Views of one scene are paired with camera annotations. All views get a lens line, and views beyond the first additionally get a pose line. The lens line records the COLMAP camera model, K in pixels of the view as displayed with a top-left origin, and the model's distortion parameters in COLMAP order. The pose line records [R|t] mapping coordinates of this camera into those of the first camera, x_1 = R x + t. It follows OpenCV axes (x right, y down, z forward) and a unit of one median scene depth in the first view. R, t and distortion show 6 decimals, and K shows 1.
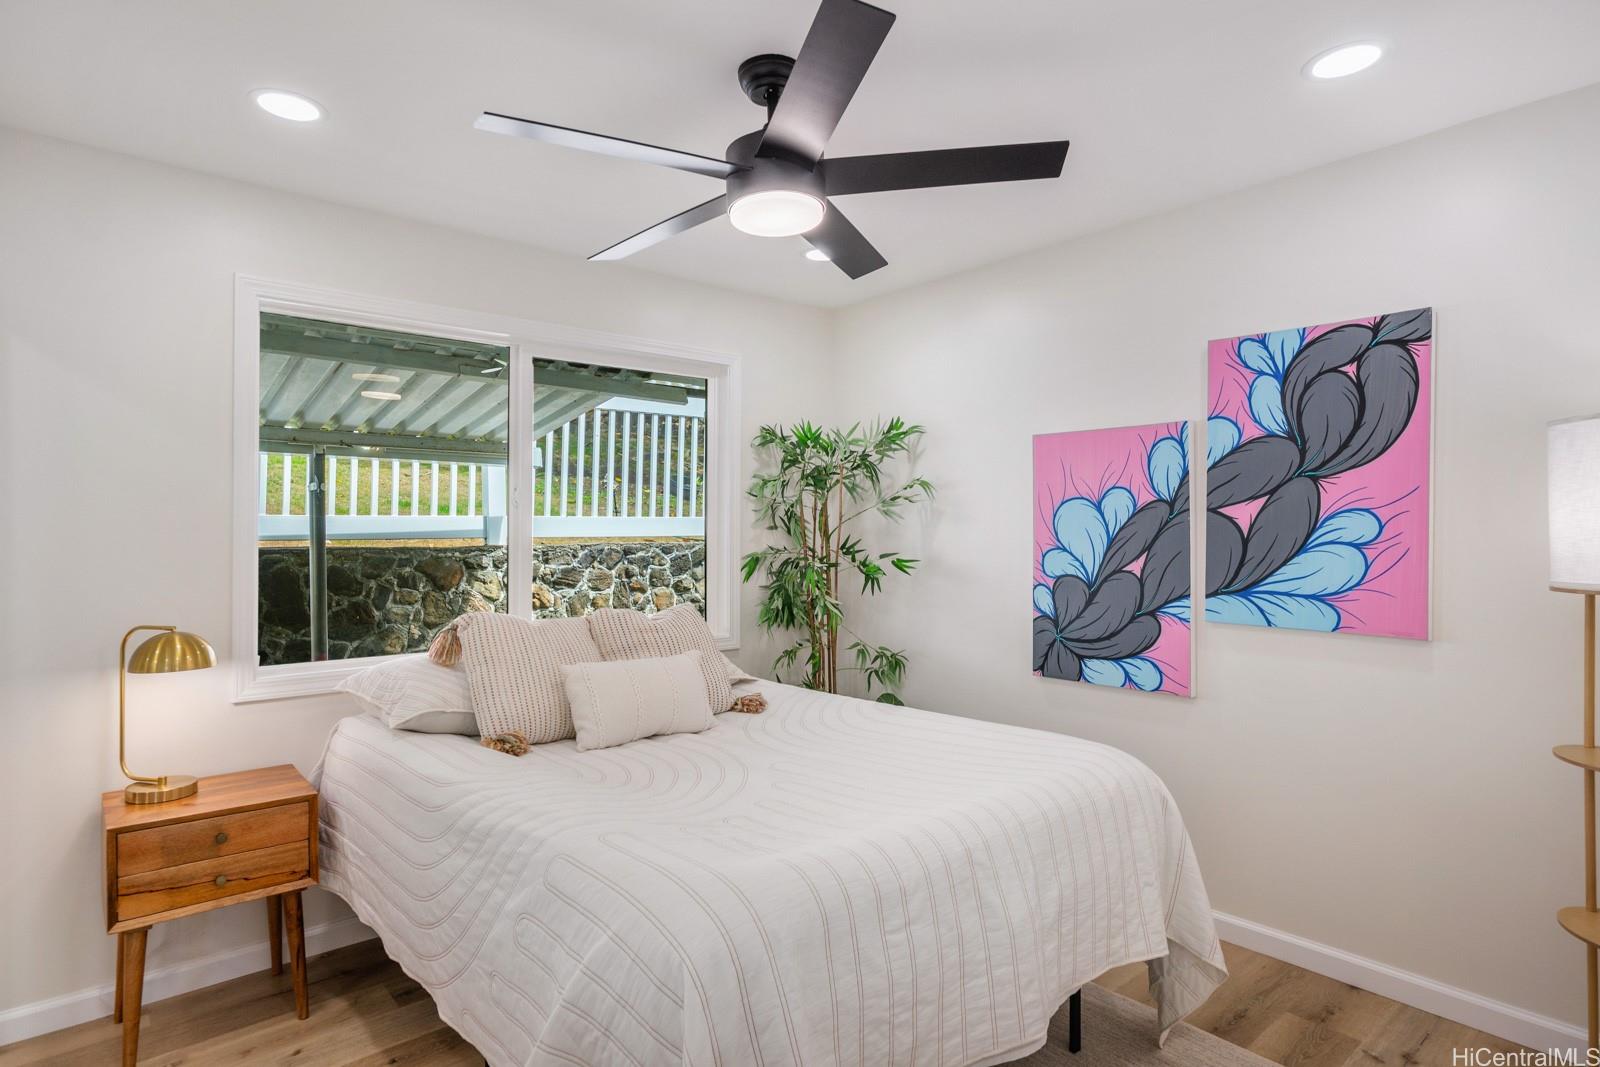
lens RADIAL K [[867.1, 0, 796.5], [0, 867.1, 534.3], [0, 0, 1]] dist [-0.030856, 0.000784]
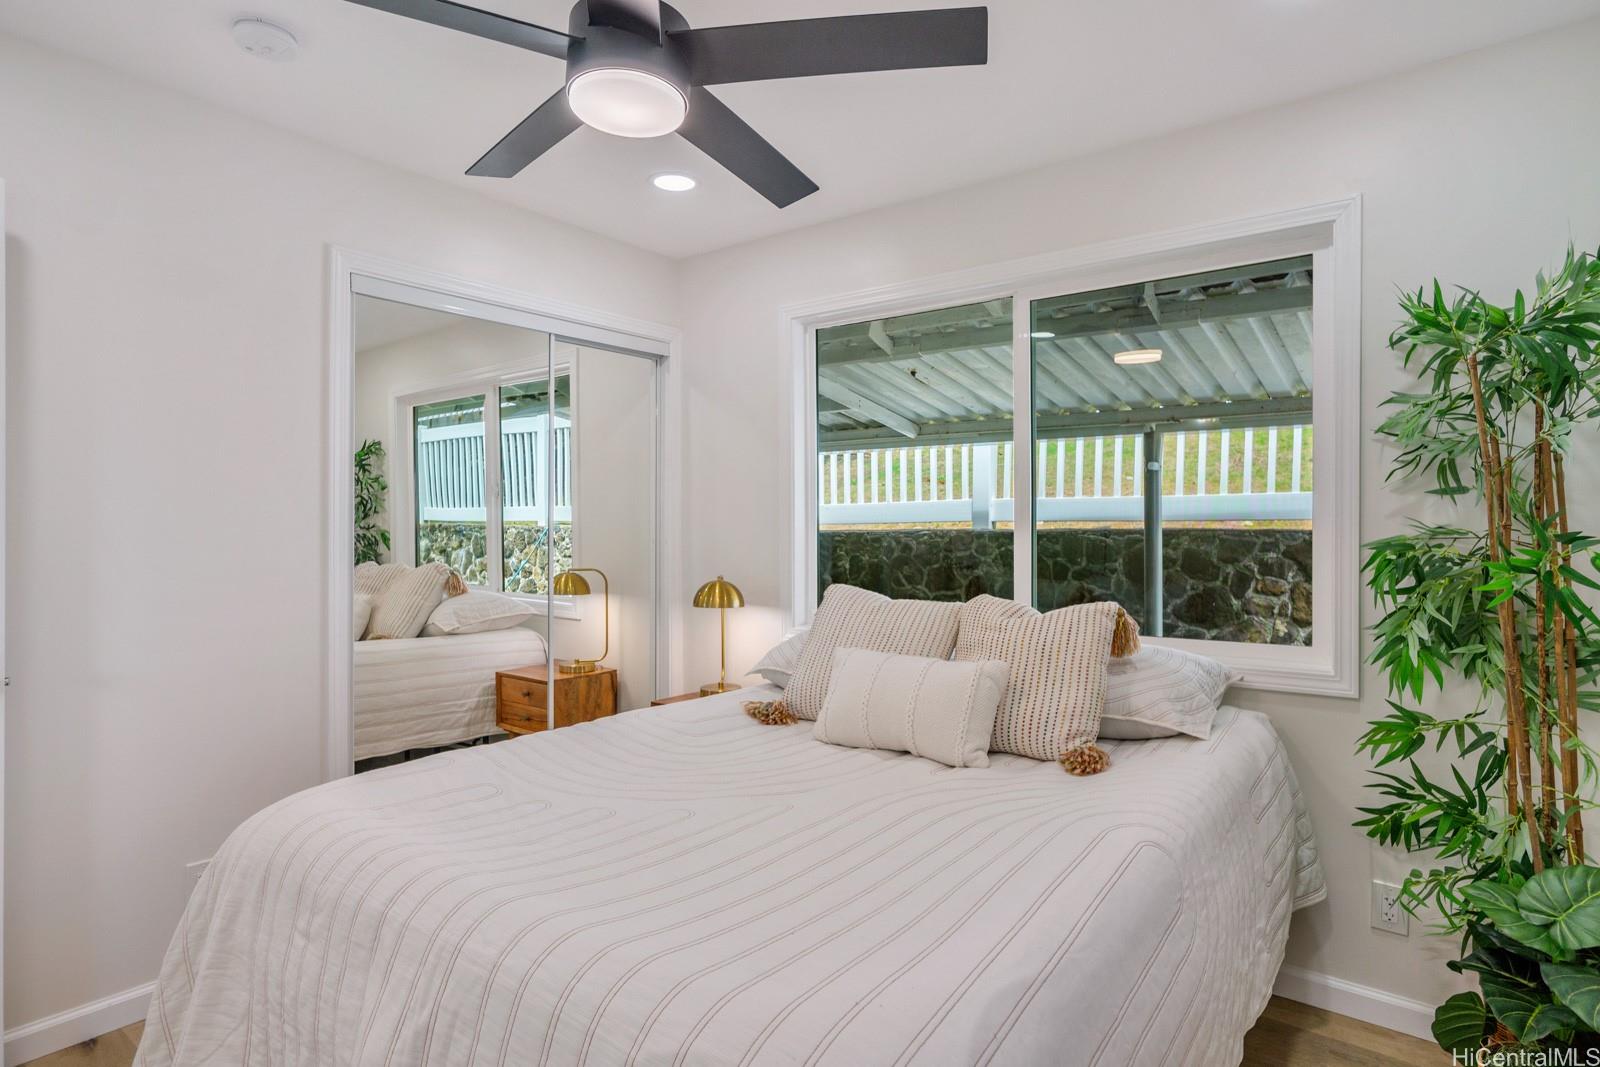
lens RADIAL K [[867.1, 0, 796.5], [0, 867.1, 534.3], [0, 0, 1]] dist [-0.030856, 0.000784]
pose [[0.207200, 0.011950, -0.978226, 0.307300], [0.000154, 0.999925, 0.012247, 0.009928], [0.978299, -0.002688, 0.207183, 0.373951]]
